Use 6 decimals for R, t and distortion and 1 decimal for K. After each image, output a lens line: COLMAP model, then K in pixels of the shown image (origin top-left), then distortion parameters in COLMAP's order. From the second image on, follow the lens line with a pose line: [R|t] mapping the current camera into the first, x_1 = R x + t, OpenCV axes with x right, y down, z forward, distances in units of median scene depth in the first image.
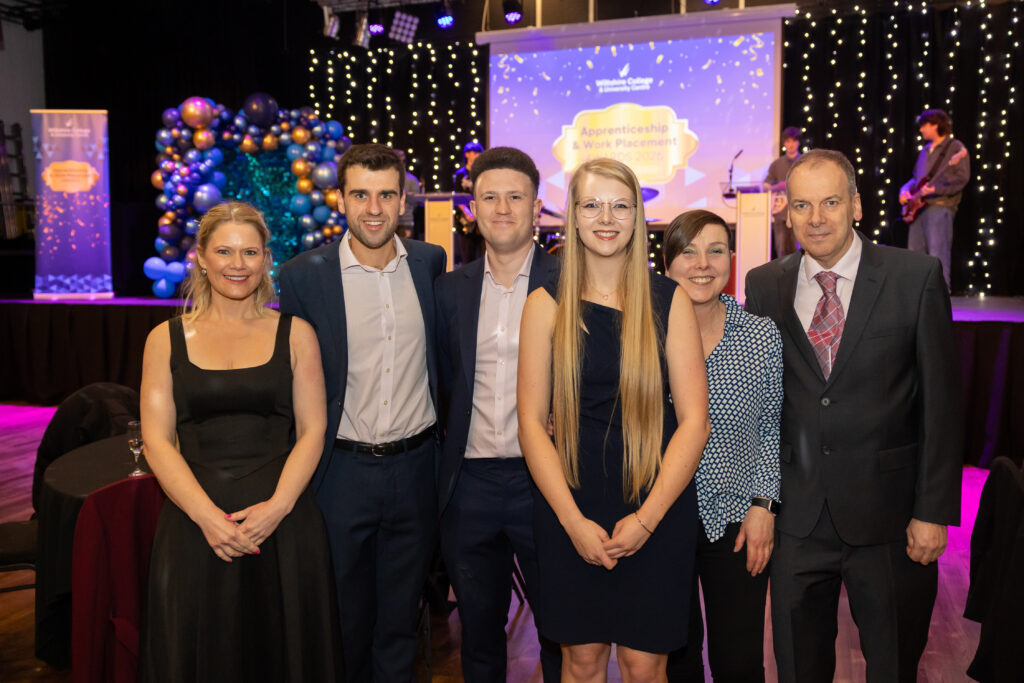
lens RADIAL K [[855.2, 0, 497.6], [0, 855.2, 314.1], [0, 0, 1]] dist [-0.008140, -0.001269]
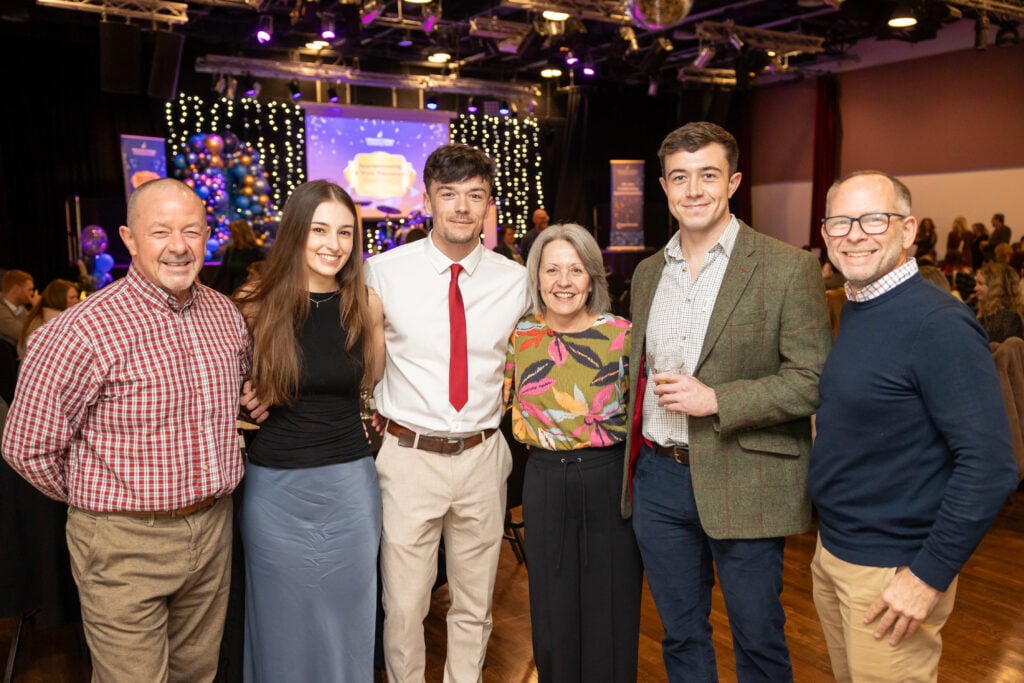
lens RADIAL K [[886.5, 0, 512.0], [0, 886.5, 341.5], [0, 0, 1]] dist [0.008231, 0.005706]
pose [[0.612340, -0.102425, 0.783932, -1.274029], [0.070511, 0.994696, 0.074885, 0.042700], [-0.787444, 0.009421, 0.616314, -0.432418]]
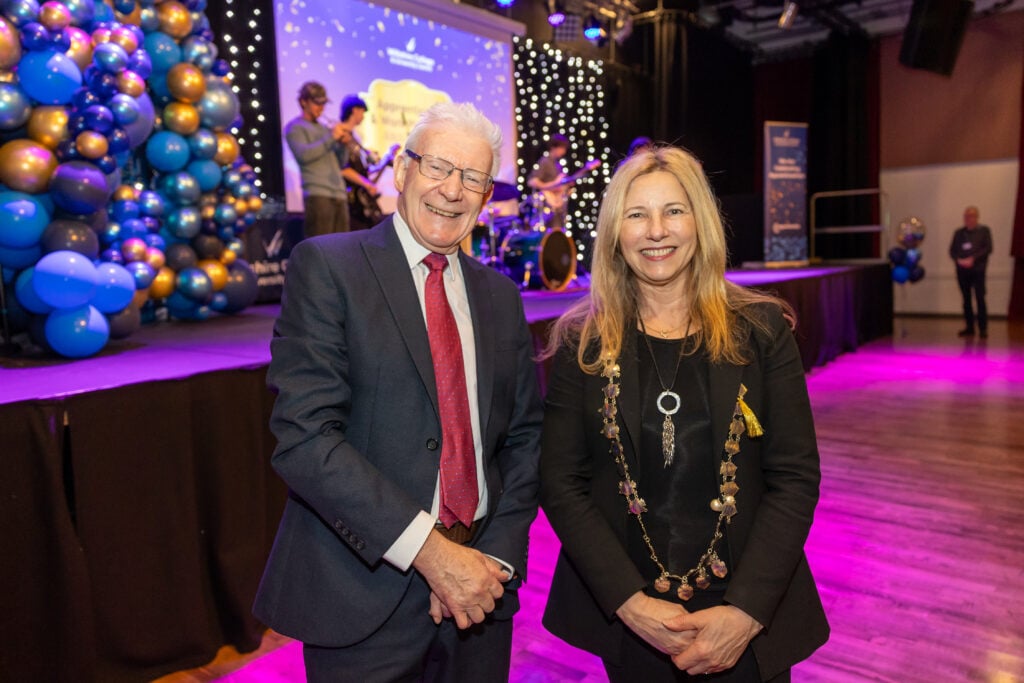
lens RADIAL K [[742.4, 0, 510.5], [0, 742.4, 323.1], [0, 0, 1]] dist [0.004460, -0.002147]
pose [[0.334021, -0.103126, 0.936907, -0.607197], [0.103143, 0.992027, 0.072422, -0.035906], [-0.936905, 0.072445, 0.341994, 0.663081]]
